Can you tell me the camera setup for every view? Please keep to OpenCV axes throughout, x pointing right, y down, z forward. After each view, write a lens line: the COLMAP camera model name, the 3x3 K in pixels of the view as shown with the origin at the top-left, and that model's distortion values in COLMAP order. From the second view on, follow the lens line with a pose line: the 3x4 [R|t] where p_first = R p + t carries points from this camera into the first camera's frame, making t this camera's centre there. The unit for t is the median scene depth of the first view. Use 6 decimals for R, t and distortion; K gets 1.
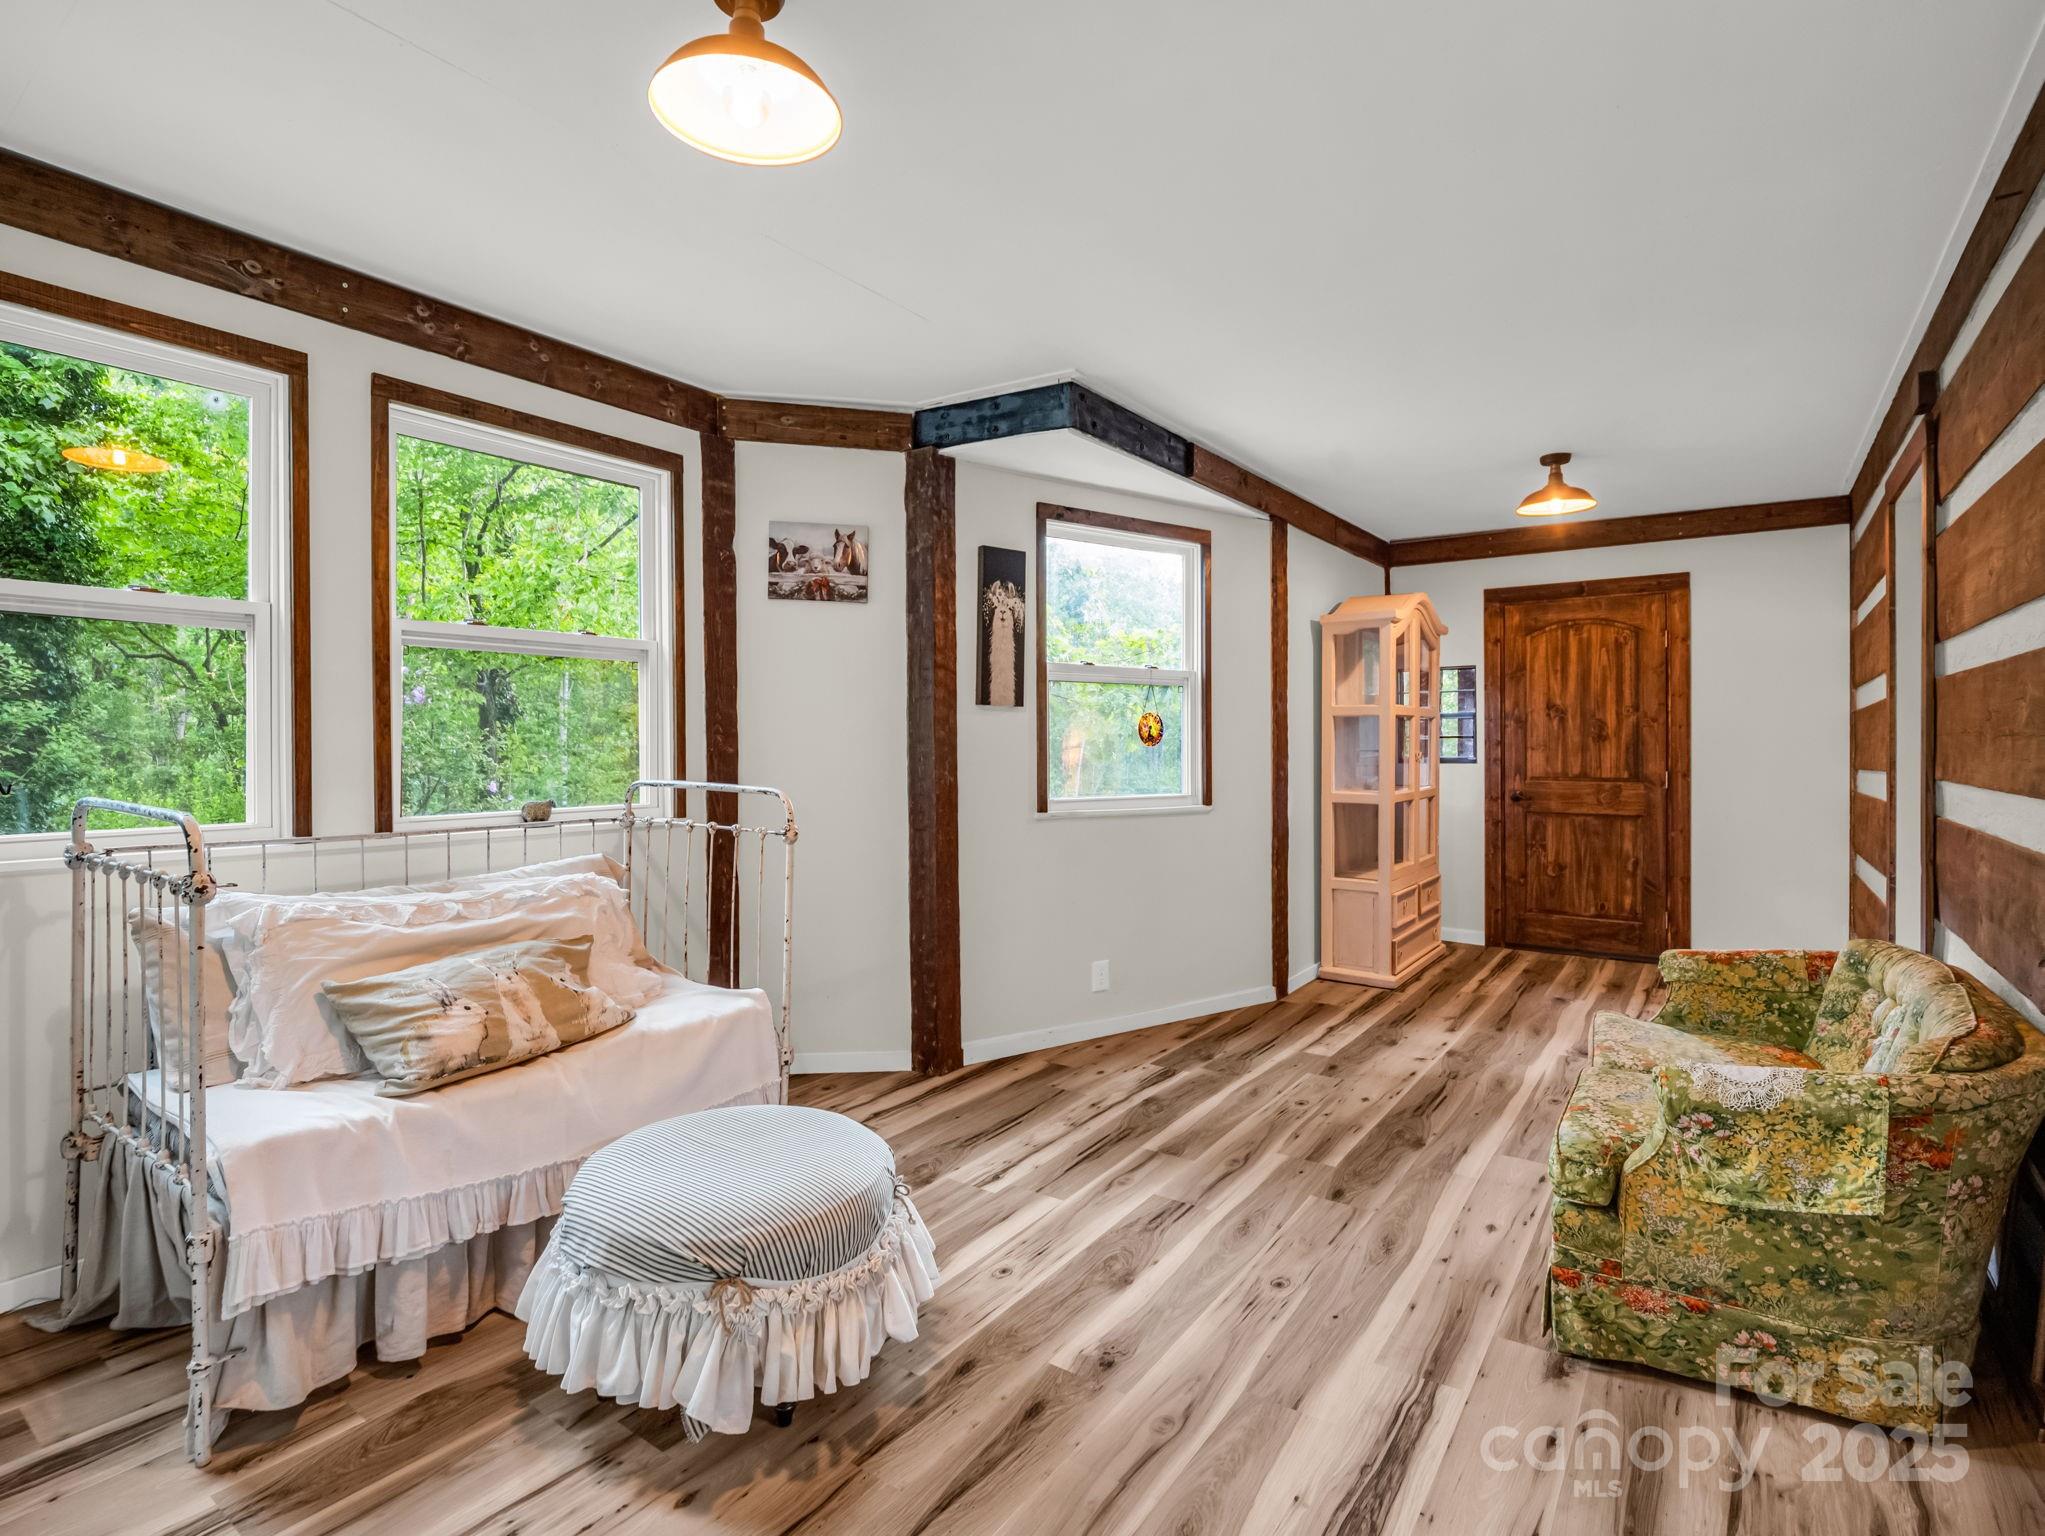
lens RADIAL K [[1036.0, 0, 1021.4], [0, 1036.0, 746.4], [0, 0, 1]] dist [-0.005427, -0.001097]
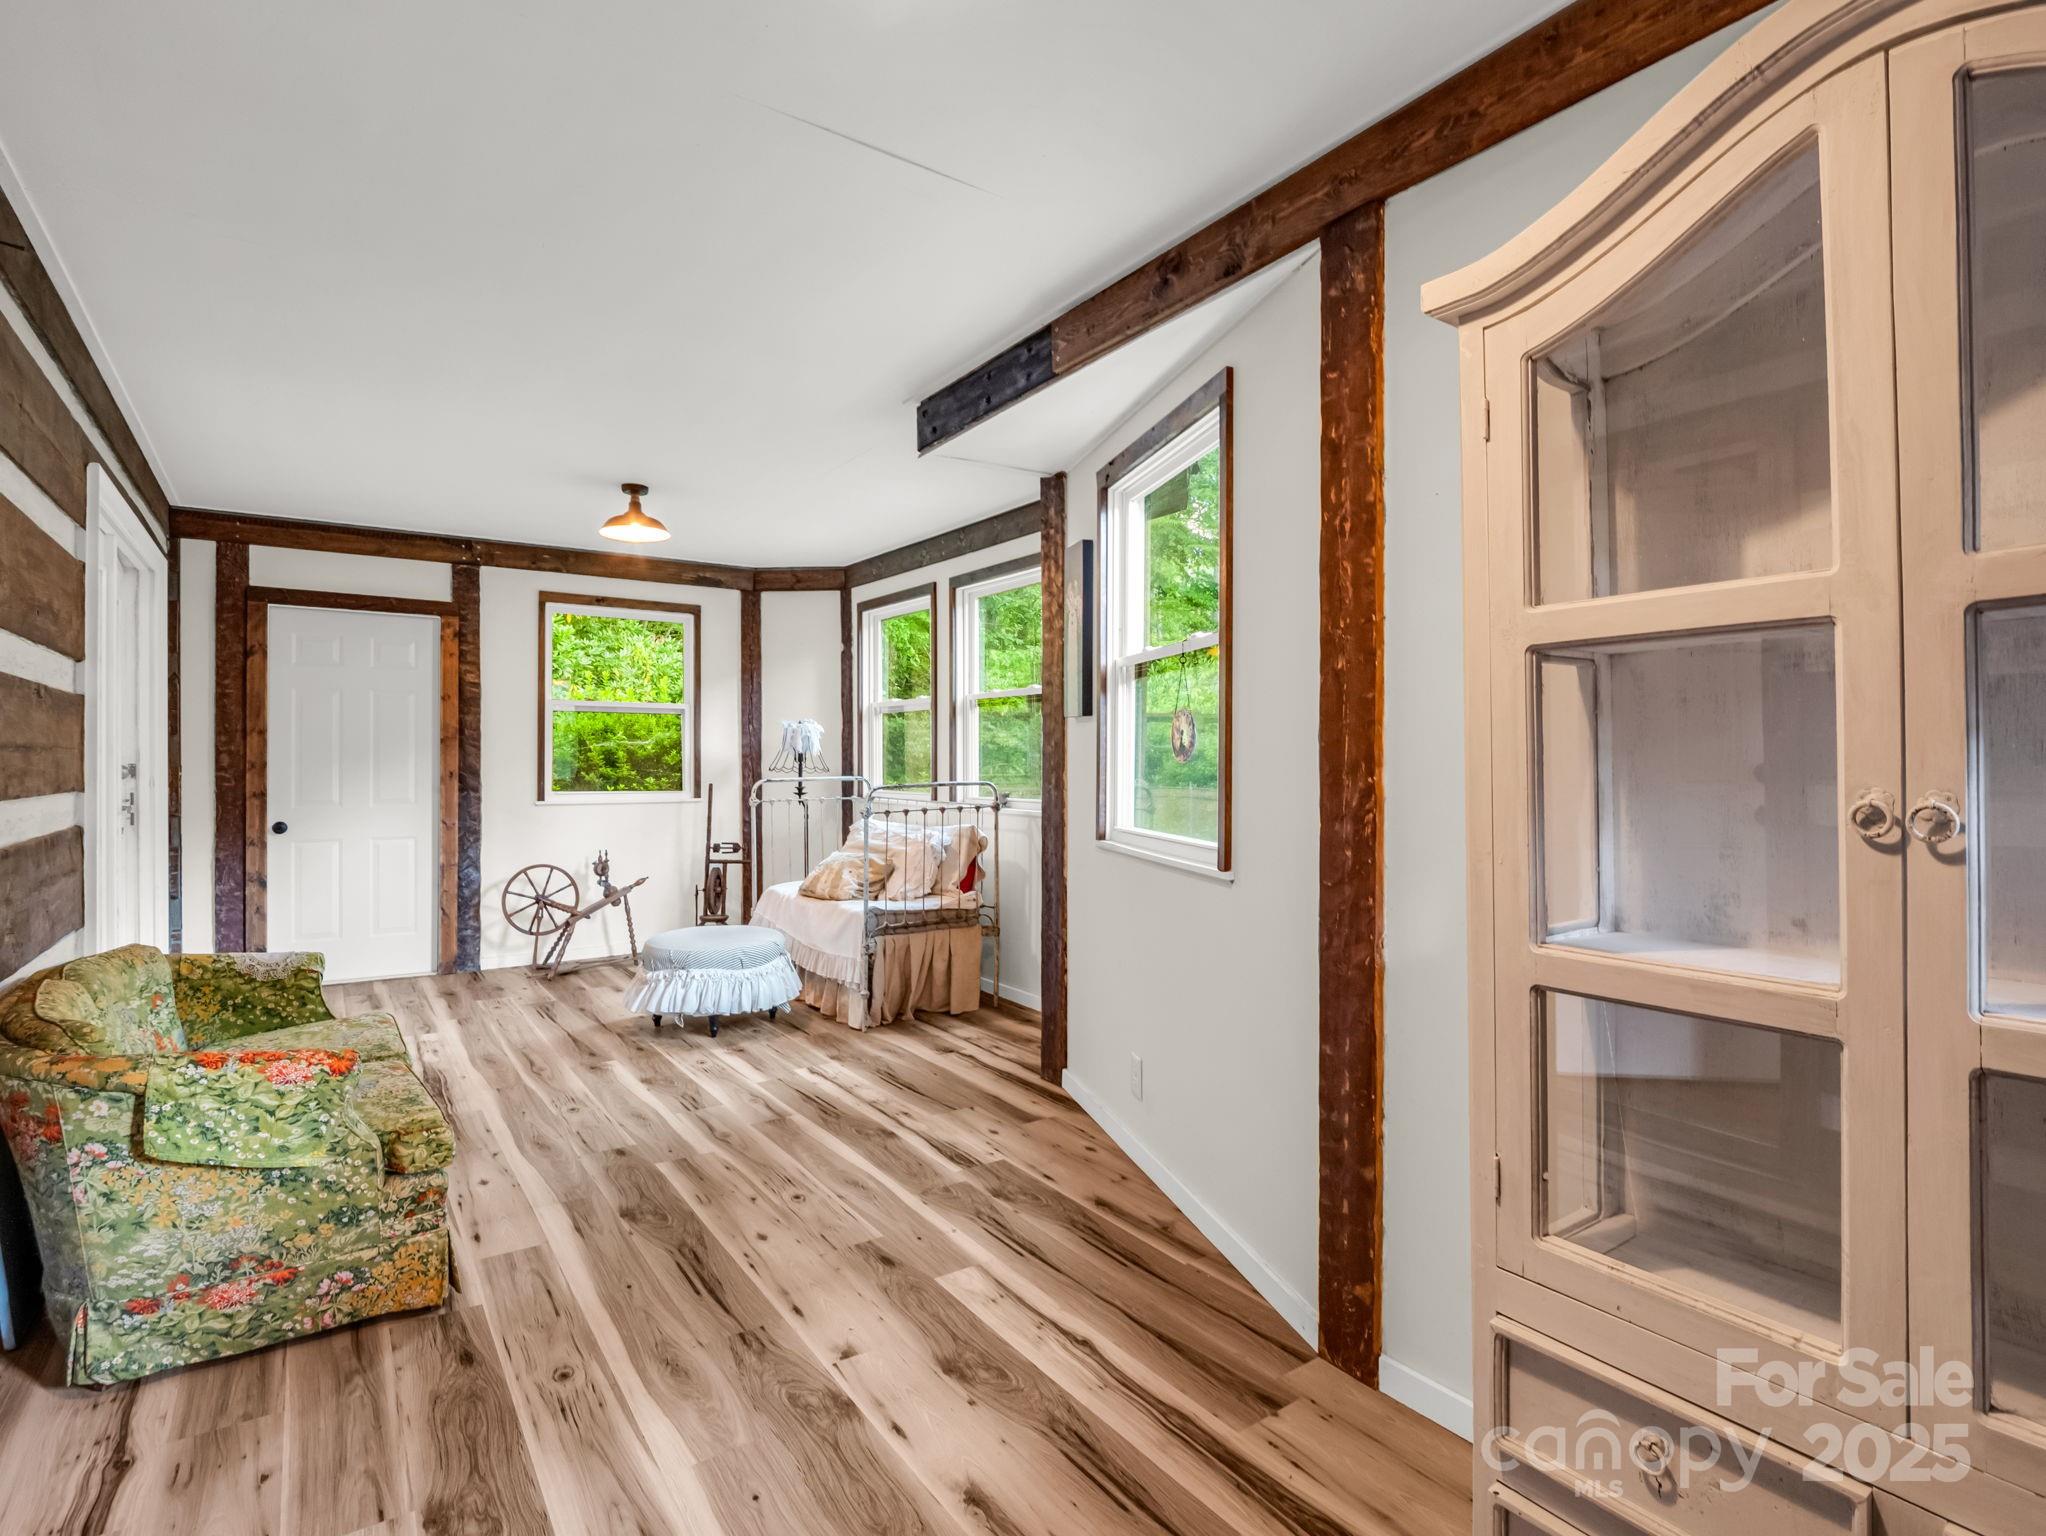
lens RADIAL K [[1036.6, 0, 1021.6], [0, 1036.6, 767.7], [0, 0, 1]] dist [-0.005427, -0.001097]
pose [[-0.356455, 0.005981, -0.934293, 1.253302], [-0.003663, 0.999963, 0.007799, -0.001731], [0.934305, 0.006203, -0.356420, 1.880234]]
